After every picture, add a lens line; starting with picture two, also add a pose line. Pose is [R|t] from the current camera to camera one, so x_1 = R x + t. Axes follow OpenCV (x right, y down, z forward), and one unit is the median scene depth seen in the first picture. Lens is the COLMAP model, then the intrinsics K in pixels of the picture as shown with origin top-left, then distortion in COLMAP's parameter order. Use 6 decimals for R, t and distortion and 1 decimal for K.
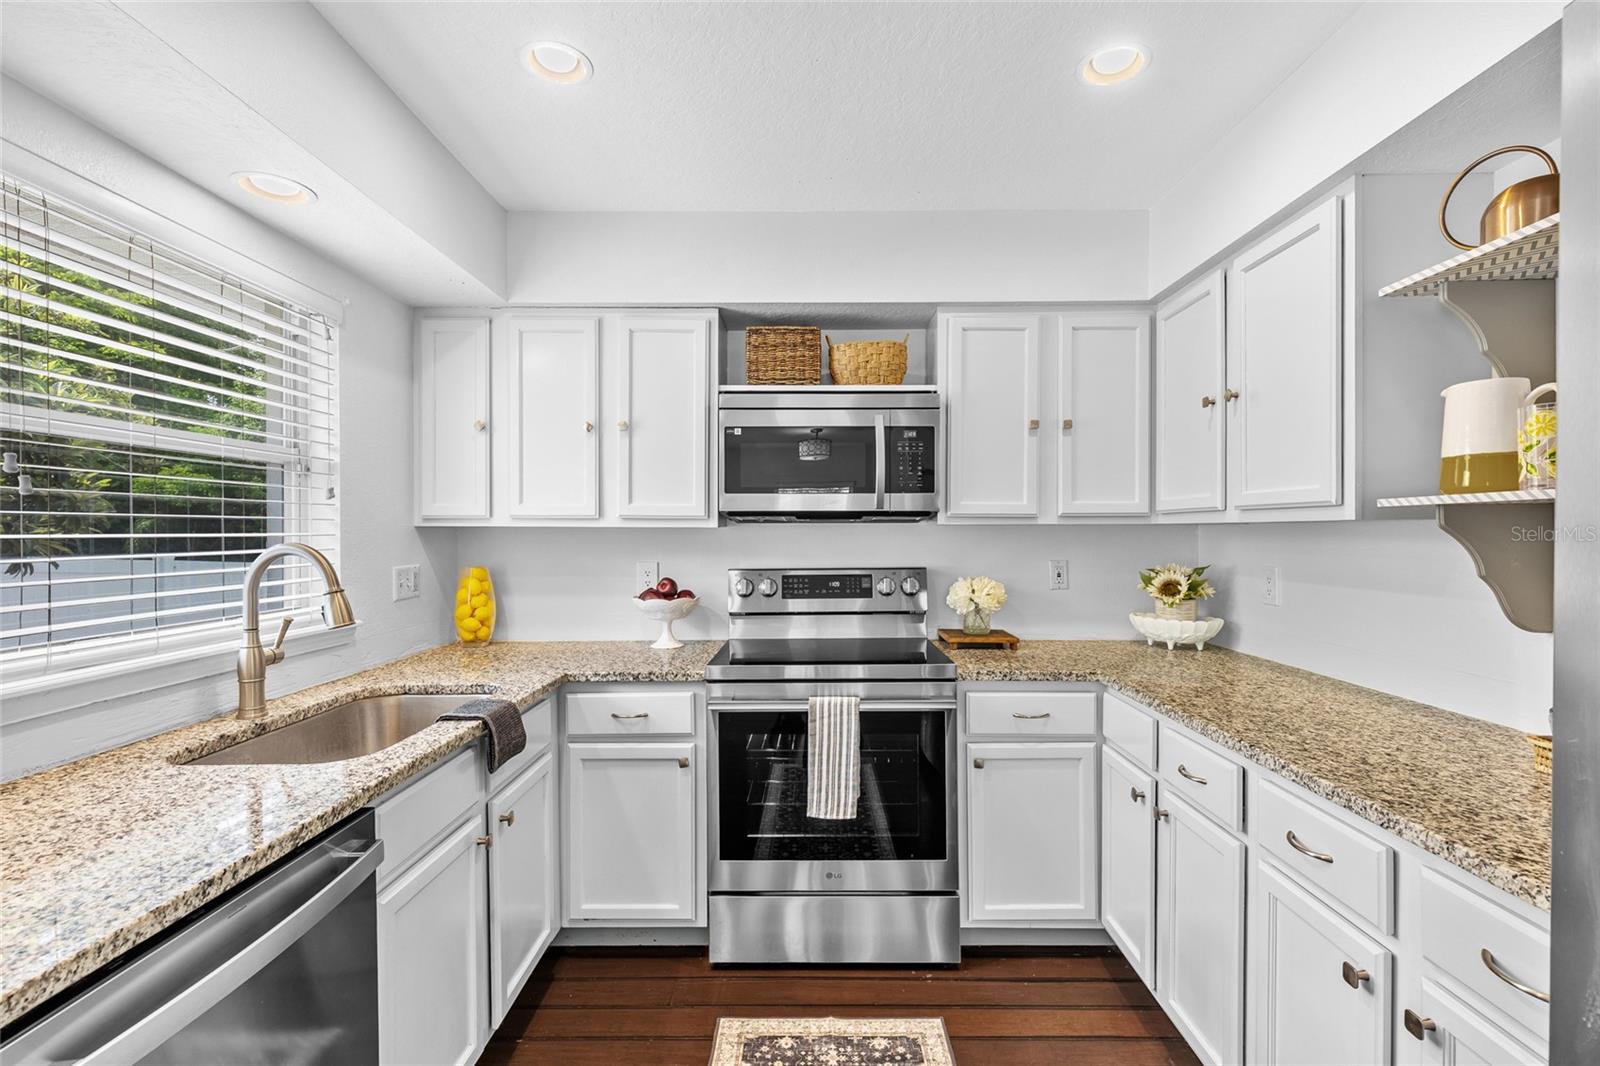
lens RADIAL K [[723.8, 0, 813.3], [0, 723.8, 534.7], [0, 0, 1]] dist [0.003448, -0.001214]
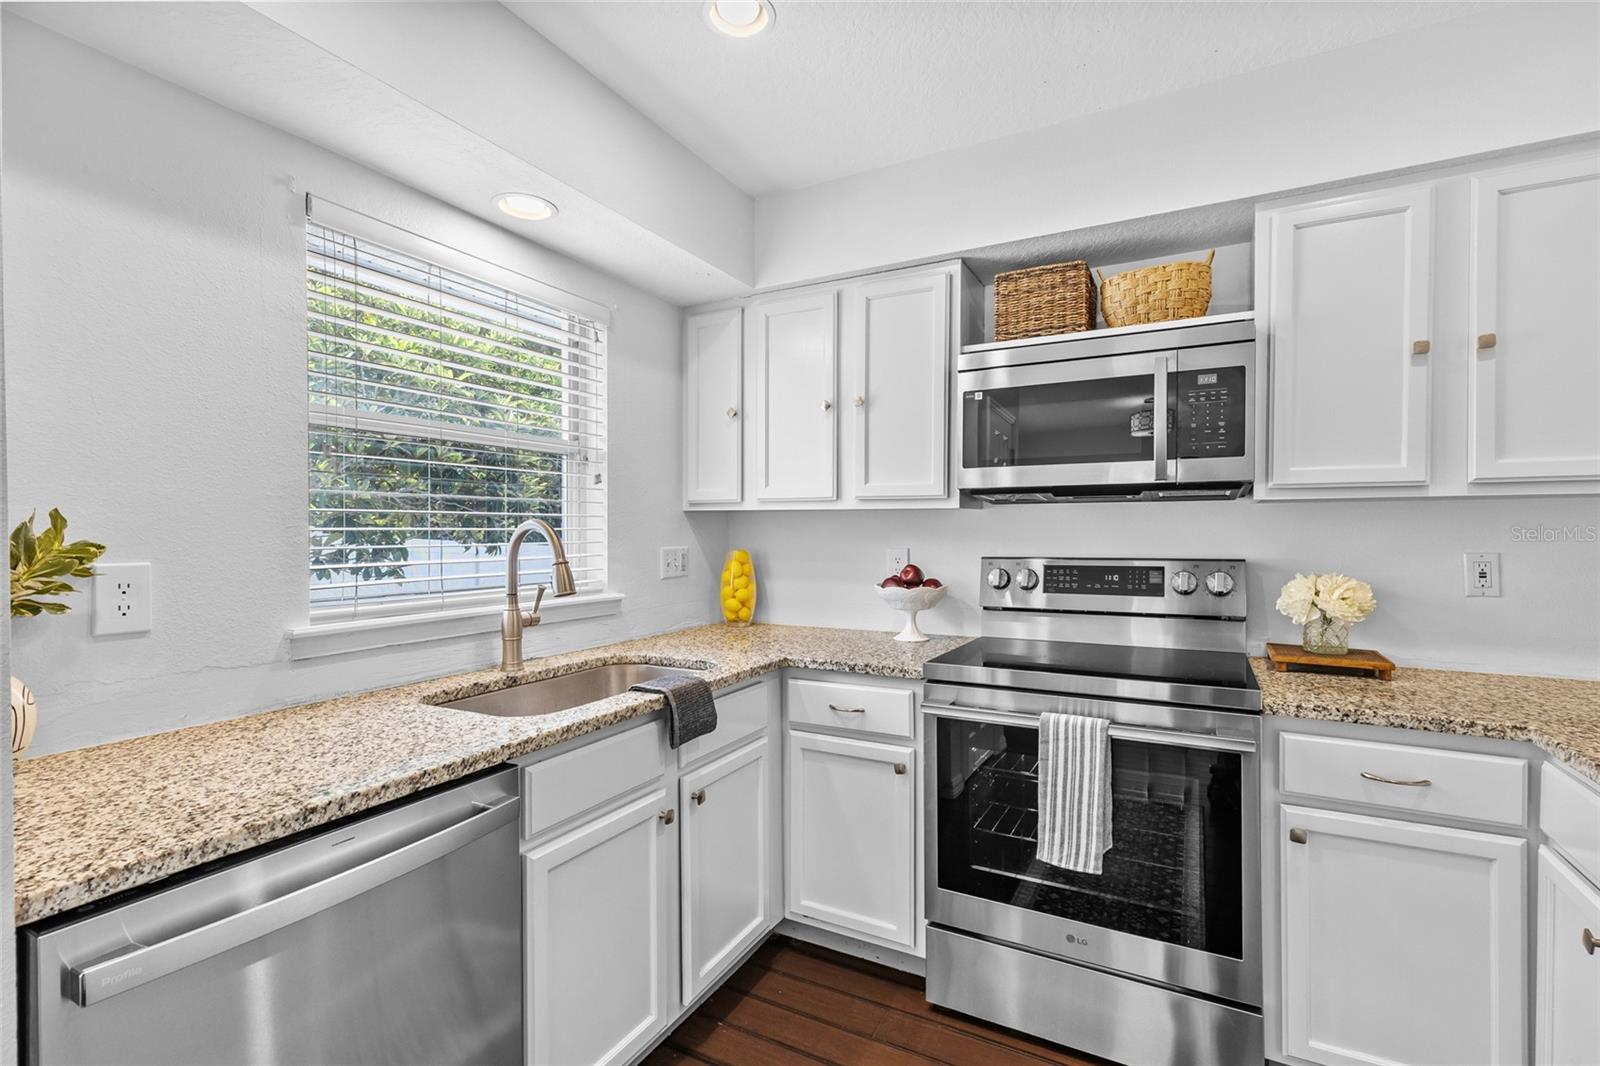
lens RADIAL K [[723.8, 0, 805.5], [0, 723.8, 534.3], [0, 0, 1]] dist [0.003448, -0.001214]
pose [[0.881169, 0.002924, -0.472792, 0.138293], [-0.001893, 0.999995, 0.002656, 0.023297], [0.472797, -0.001445, 0.881170, 0.156152]]
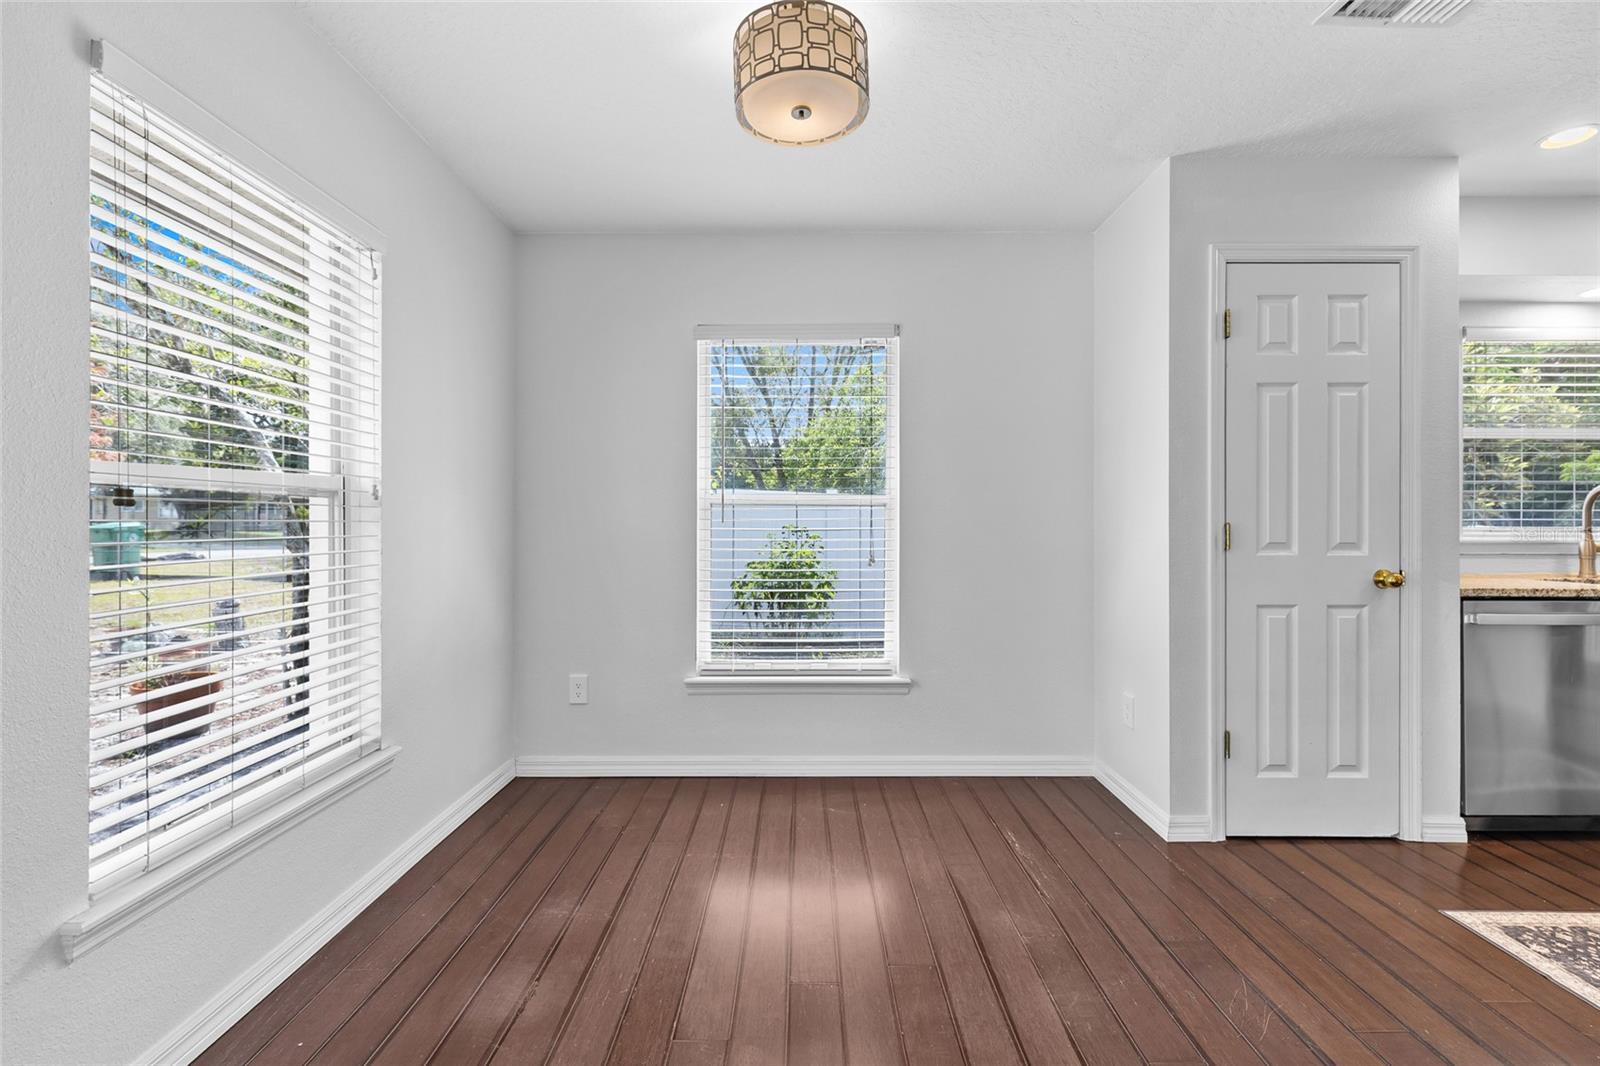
lens RADIAL K [[723.8, 0, 802.1], [0, 723.8, 540.7], [0, 0, 1]] dist [0.003448, -0.001214]
pose [[0.006106, 0.015317, -0.999864, 0.816947], [-0.002499, 0.999880, 0.015302, 0.099068], [0.999978, 0.002405, 0.006143, -0.779839]]
